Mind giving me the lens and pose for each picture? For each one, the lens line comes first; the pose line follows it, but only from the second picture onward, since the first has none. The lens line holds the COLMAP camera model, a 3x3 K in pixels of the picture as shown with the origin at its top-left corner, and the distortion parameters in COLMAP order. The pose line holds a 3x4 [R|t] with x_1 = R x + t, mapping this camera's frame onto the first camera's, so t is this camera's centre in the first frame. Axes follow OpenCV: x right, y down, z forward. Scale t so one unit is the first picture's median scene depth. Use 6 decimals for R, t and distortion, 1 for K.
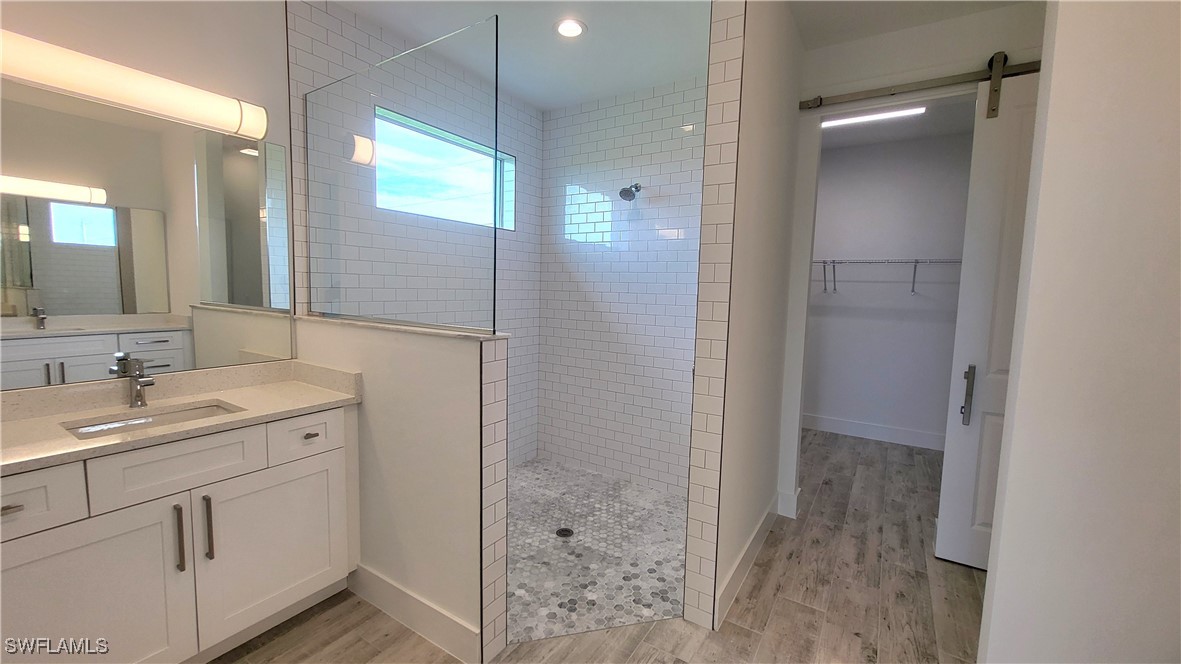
lens RADIAL K [[470.9, 0, 584.3], [0, 470.9, 330.3], [0, 0, 1]] dist [-0.000444, -0.000368]
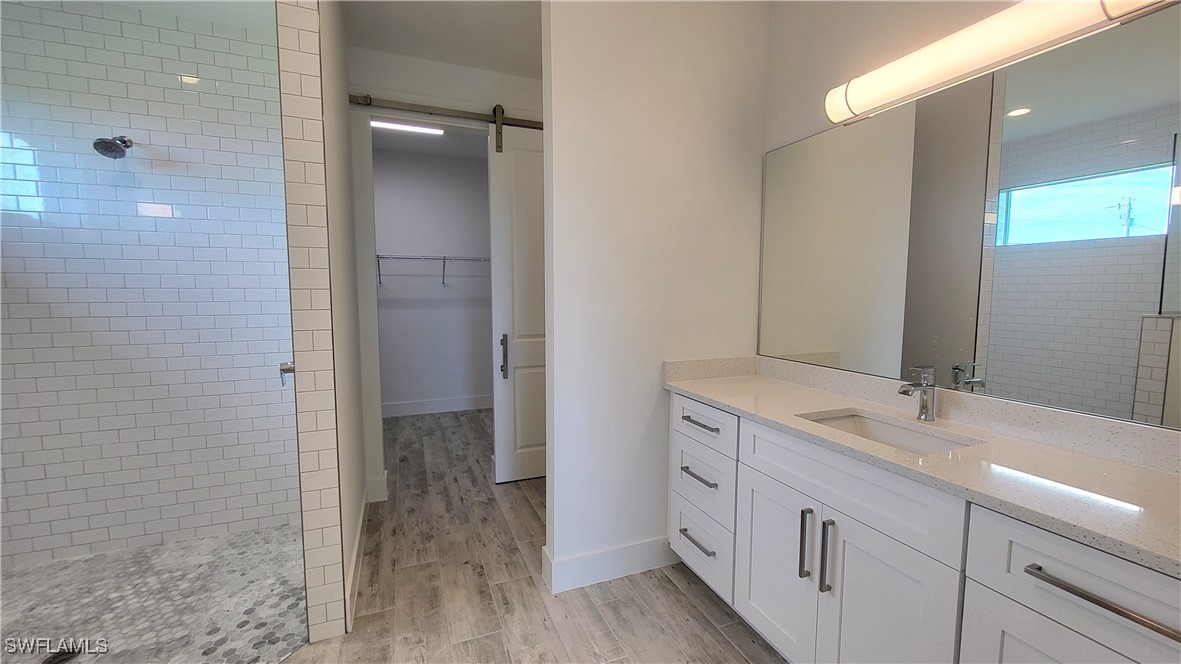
lens RADIAL K [[469.5, 0, 590.5], [0, 469.5, 332.0], [0, 0, 1]] dist [0.013099, -0.000009]
pose [[0.577692, -0.097070, 0.810462, -0.113528], [0.088421, 0.994503, 0.056086, 0.011258], [-0.811451, 0.039261, 0.583100, 0.006583]]
